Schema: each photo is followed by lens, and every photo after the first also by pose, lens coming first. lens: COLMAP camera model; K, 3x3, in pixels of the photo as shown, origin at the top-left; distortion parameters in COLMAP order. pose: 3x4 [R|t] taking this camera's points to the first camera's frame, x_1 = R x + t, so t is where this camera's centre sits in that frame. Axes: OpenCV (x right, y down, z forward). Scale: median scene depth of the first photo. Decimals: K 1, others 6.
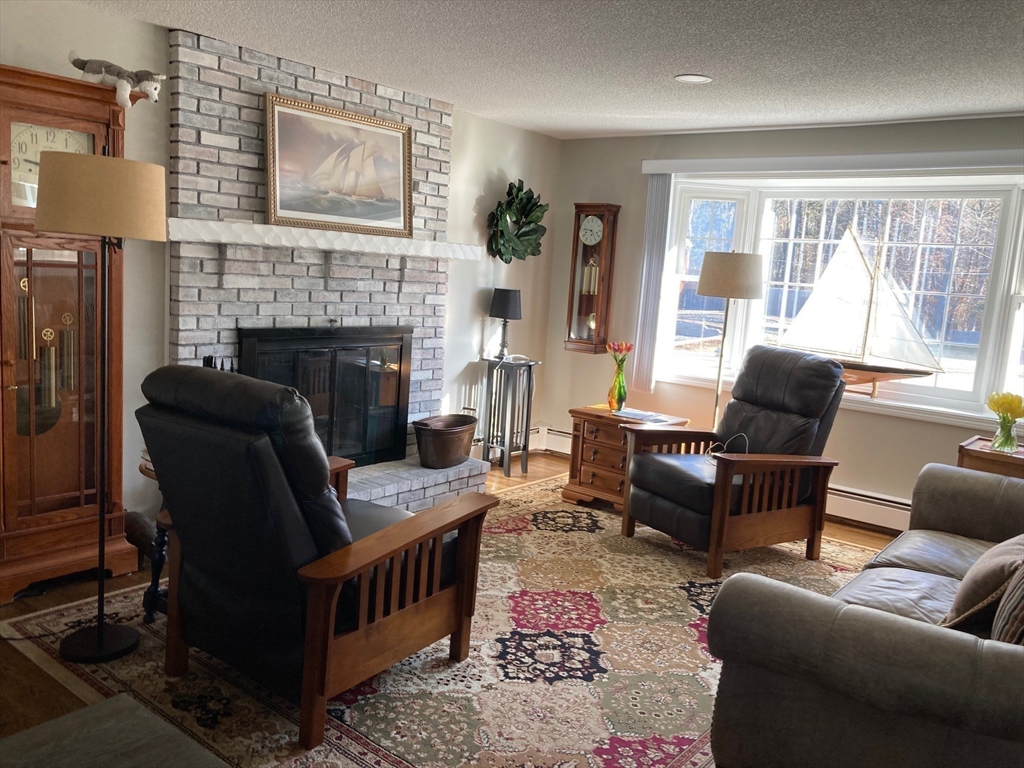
lens RADIAL K [[832.4, 0, 511.9], [0, 832.4, 382.6], [0, 0, 1]] dist [0.041558, -0.045662]
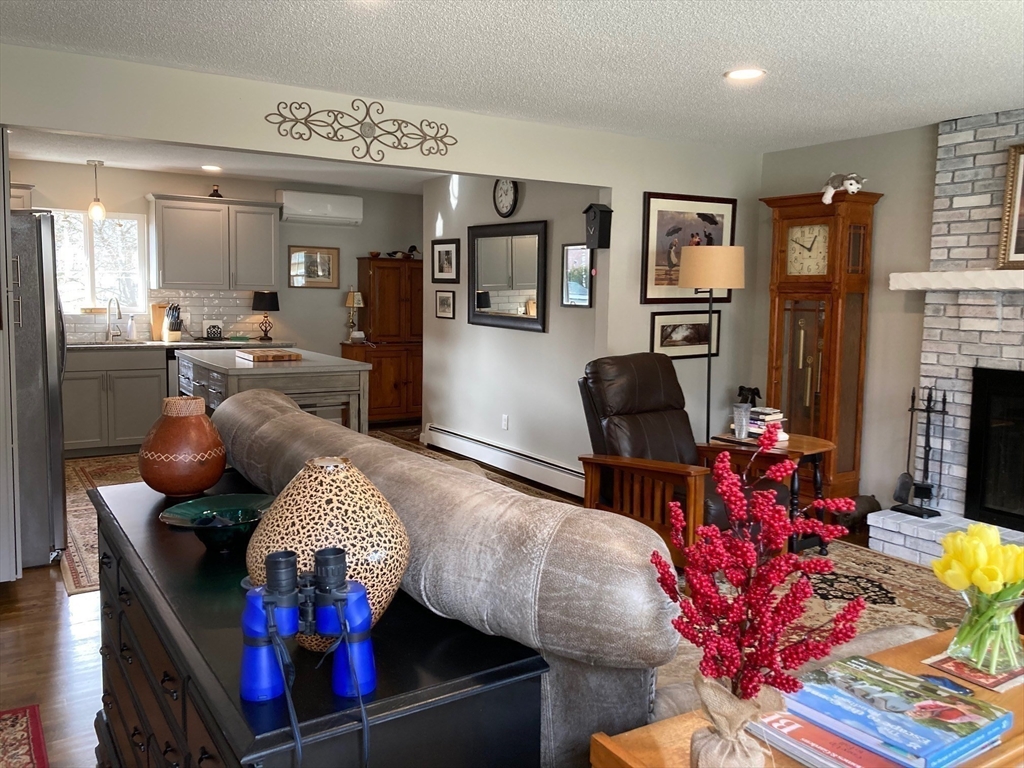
lens RADIAL K [[832.4, 0, 488.5], [0, 832.4, 377.0], [0, 0, 1]] dist [0.041558, -0.045662]
pose [[-0.329454, 0.025046, -0.943839, 1.171639], [-0.171020, 0.981530, 0.085742, -0.048990], [0.928554, 0.189664, -0.319086, 0.984736]]
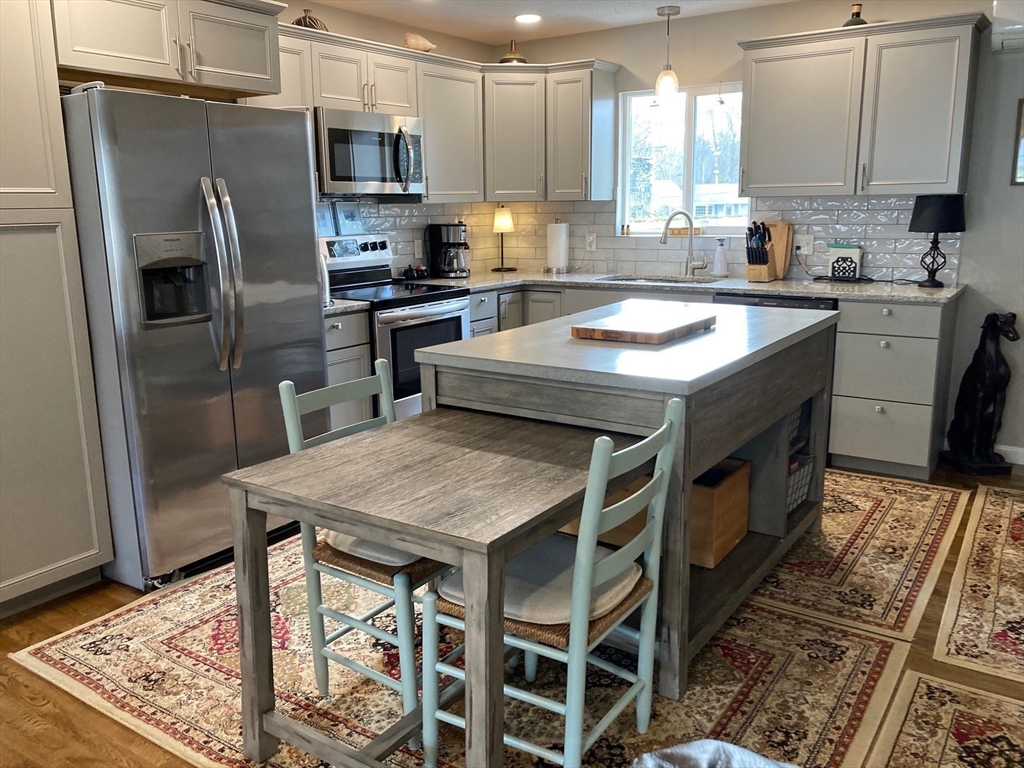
lens RADIAL K [[832.4, 0, 495.1], [0, 832.4, 373.6], [0, 0, 1]] dist [0.041558, -0.045662]
pose [[-0.996575, -0.035523, -0.074669, -0.154316], [-0.058319, 0.942127, 0.330144, -0.100676], [0.058620, 0.333368, -0.940973, 0.818196]]
